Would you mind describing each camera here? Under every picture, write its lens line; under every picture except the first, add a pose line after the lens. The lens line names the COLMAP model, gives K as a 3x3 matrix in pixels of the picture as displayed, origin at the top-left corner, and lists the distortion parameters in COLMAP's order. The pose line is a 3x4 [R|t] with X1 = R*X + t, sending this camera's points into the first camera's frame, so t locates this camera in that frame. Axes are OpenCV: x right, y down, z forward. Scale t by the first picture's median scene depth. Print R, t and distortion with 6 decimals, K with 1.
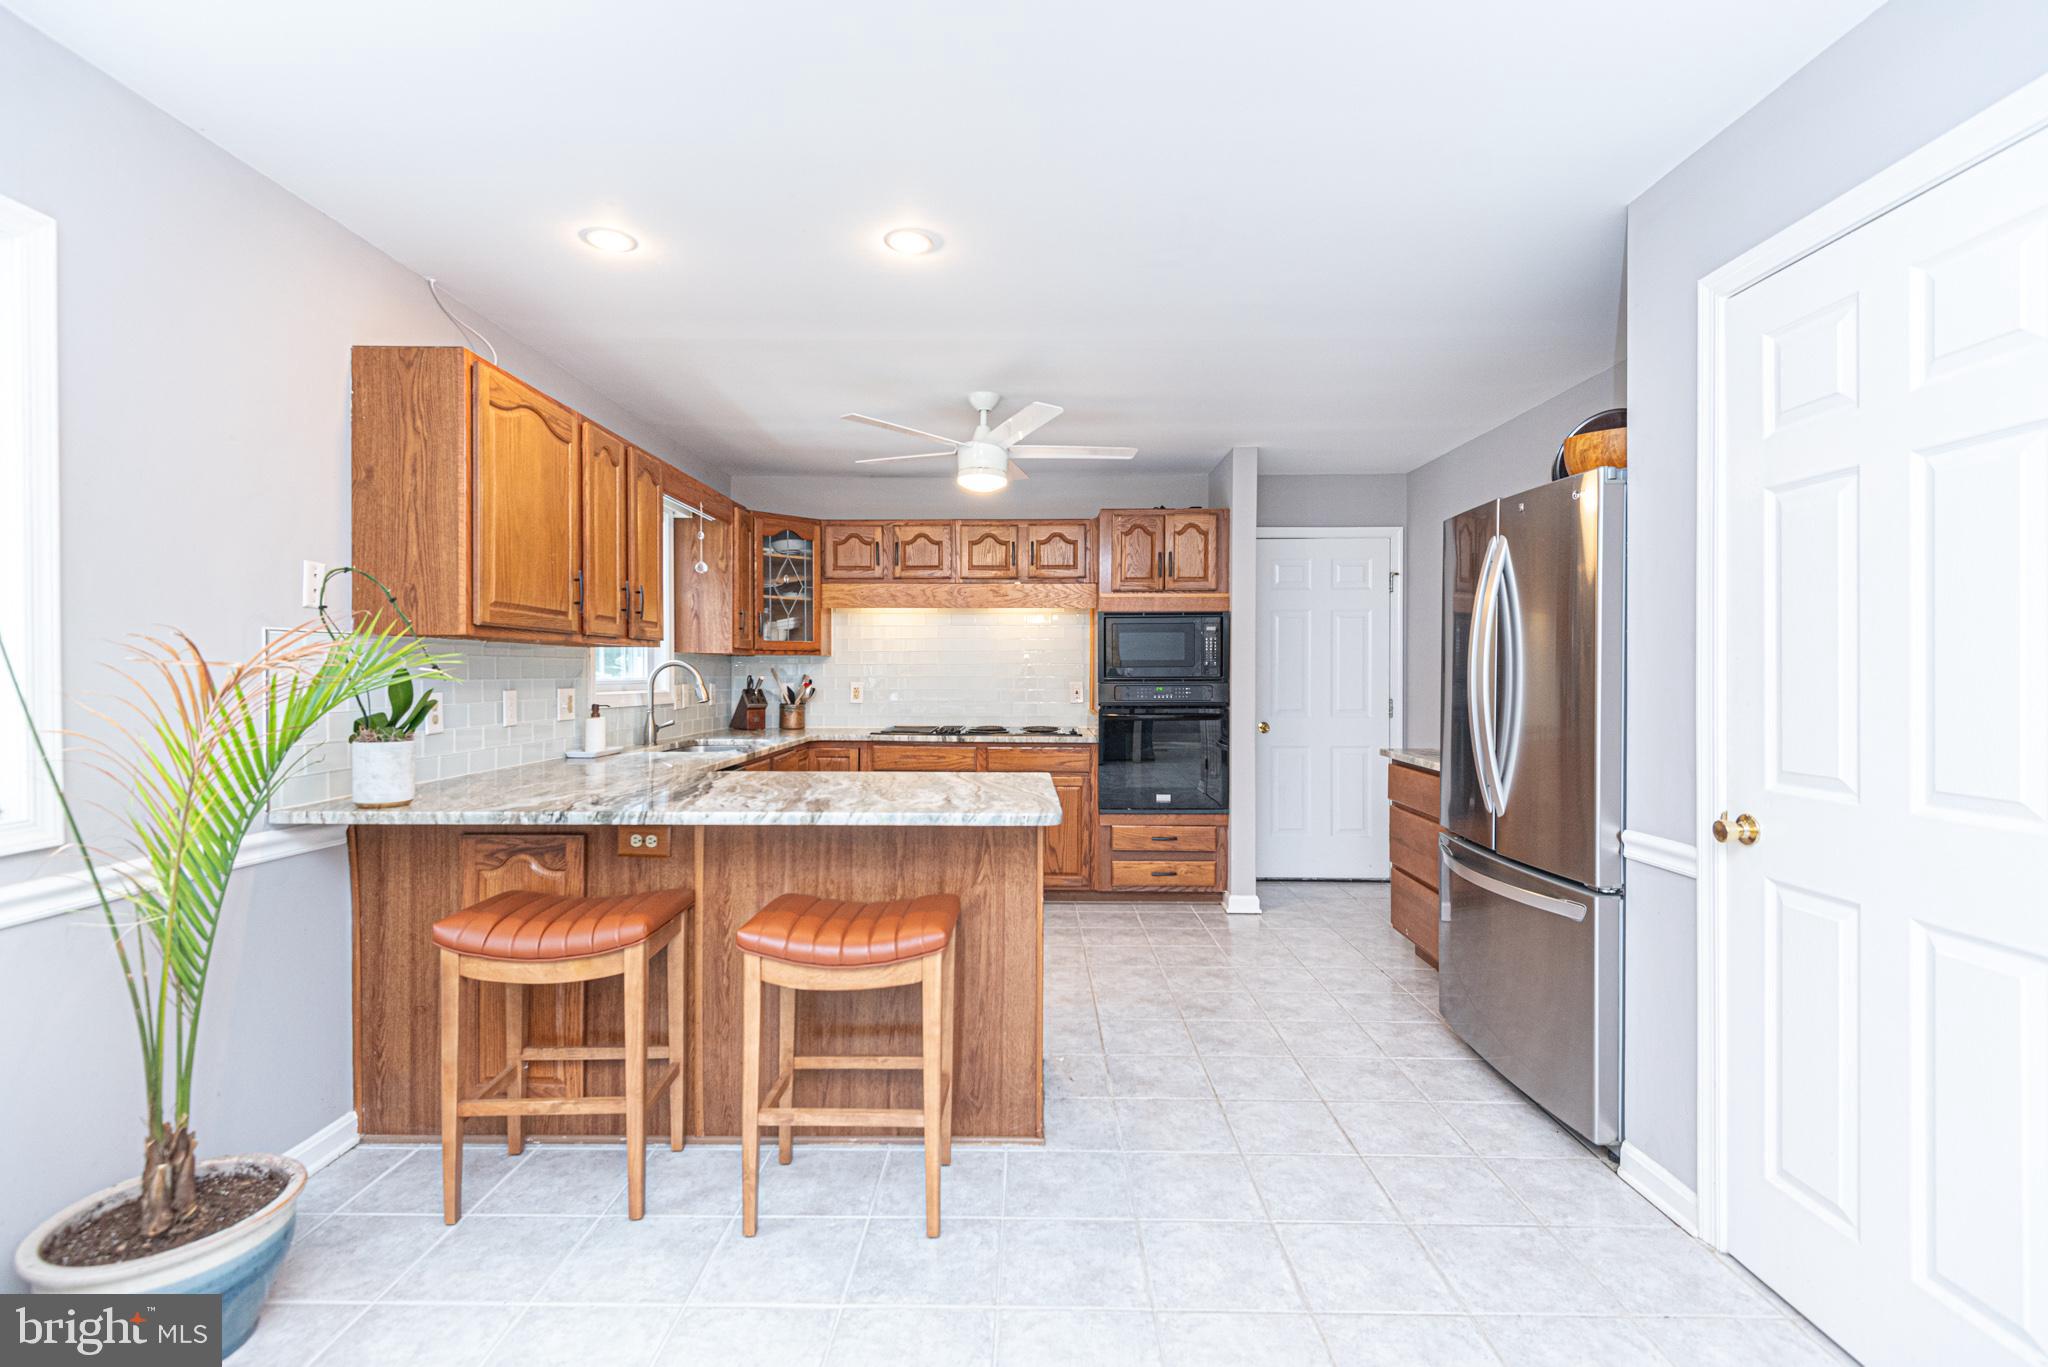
lens RADIAL K [[931.4, 0, 1025.9], [0, 931.4, 672.3], [0, 0, 1]] dist [0.025108, -0.013620]
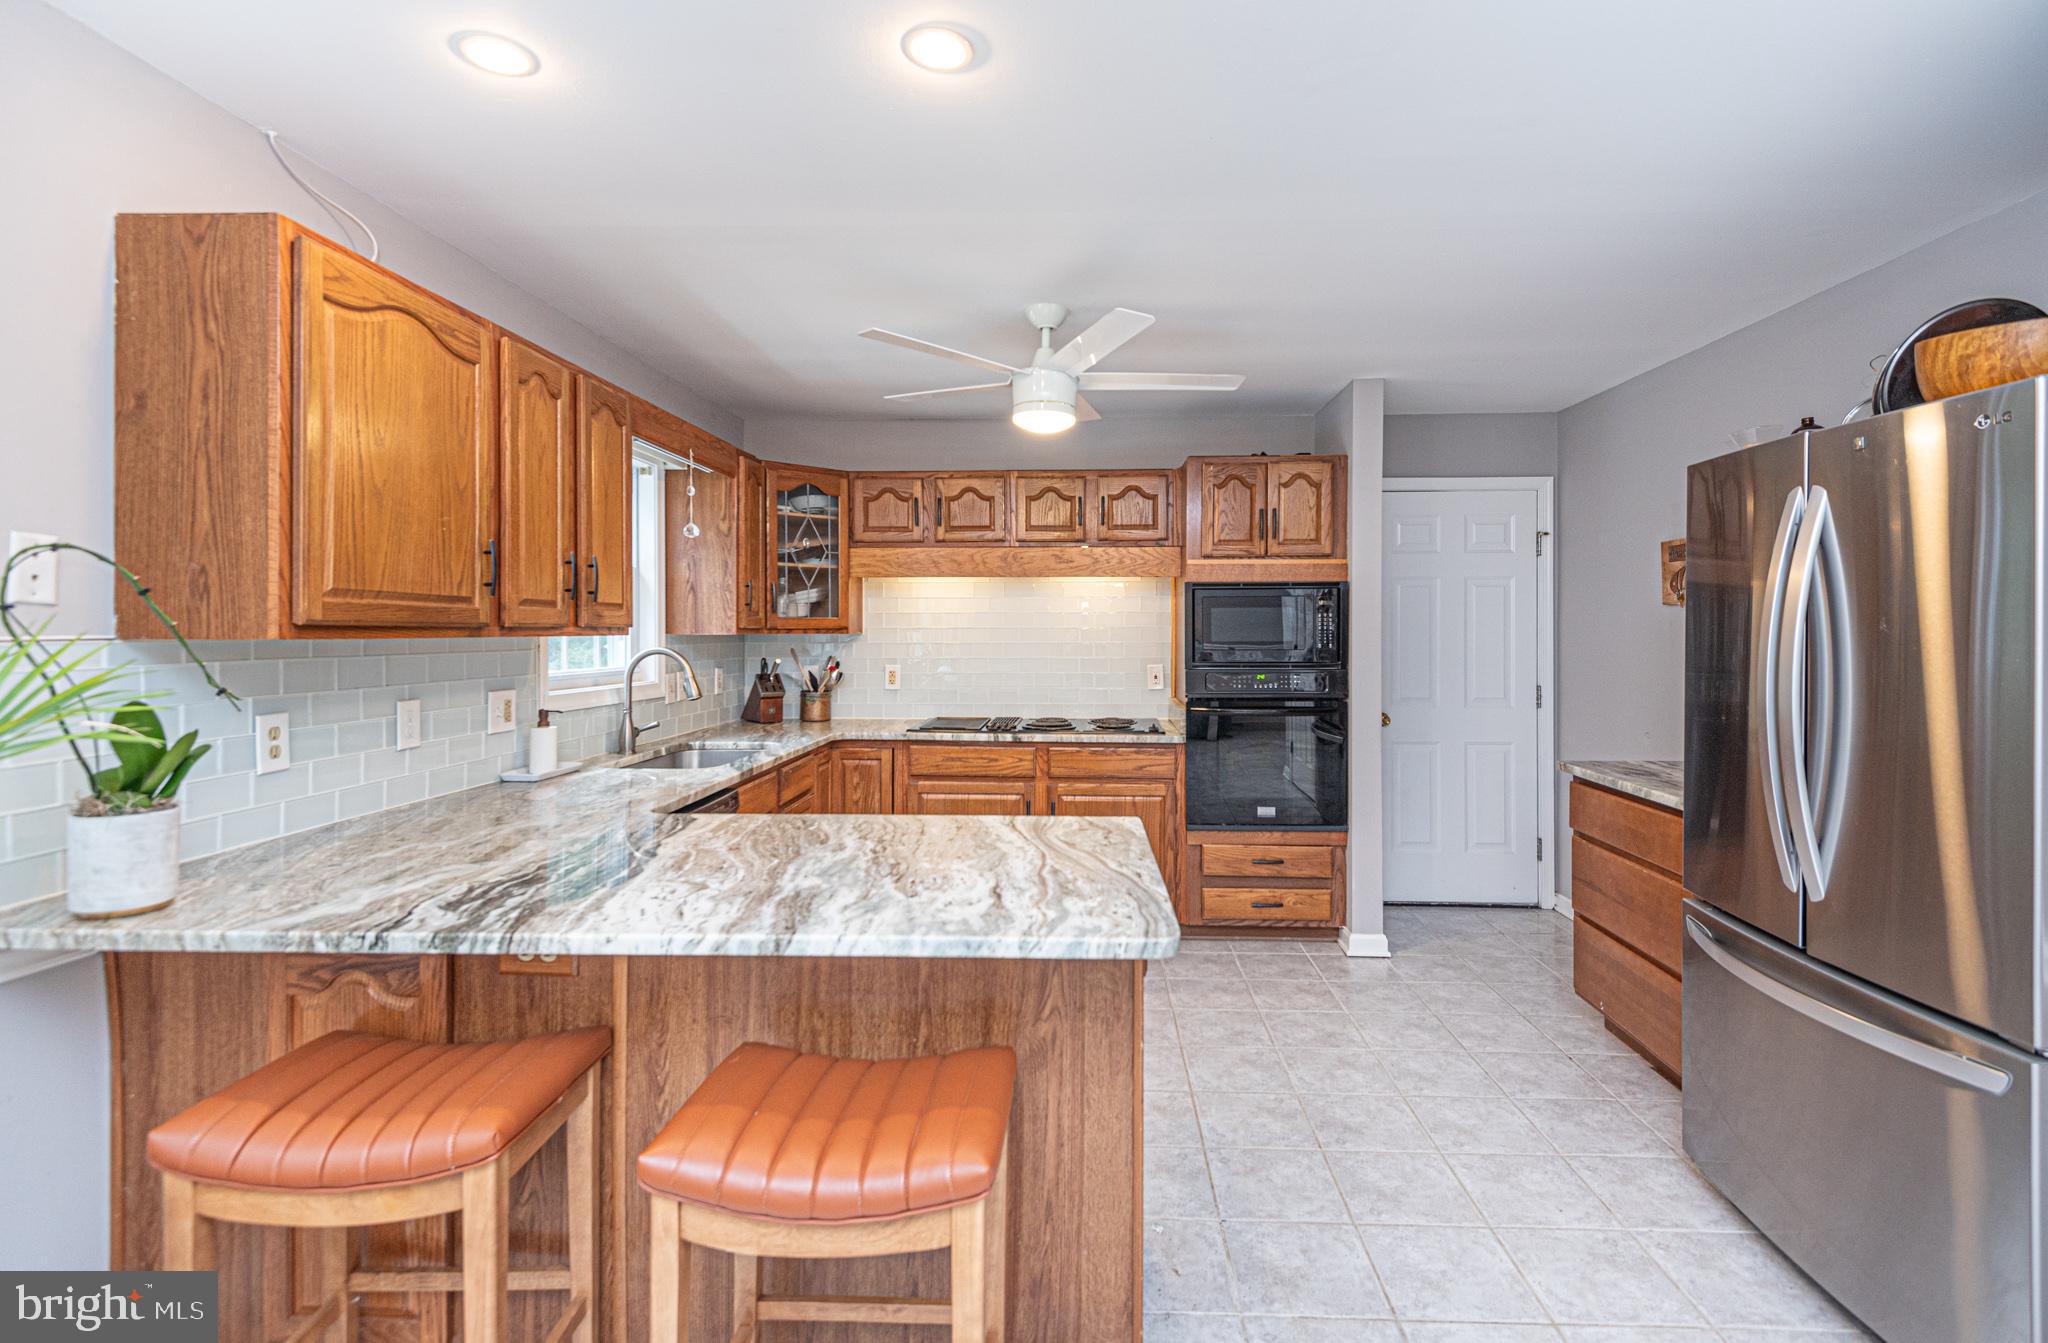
lens RADIAL K [[946.2, 0, 1064.4], [0, 946.2, 613.9], [0, 0, 1]] dist [0.021592, -0.014300]
pose [[0.999812, -0.001666, -0.019316, -0.016629], [0.001370, 0.999881, -0.015356, -0.034399], [0.019339, 0.015327, 0.999695, 0.239333]]
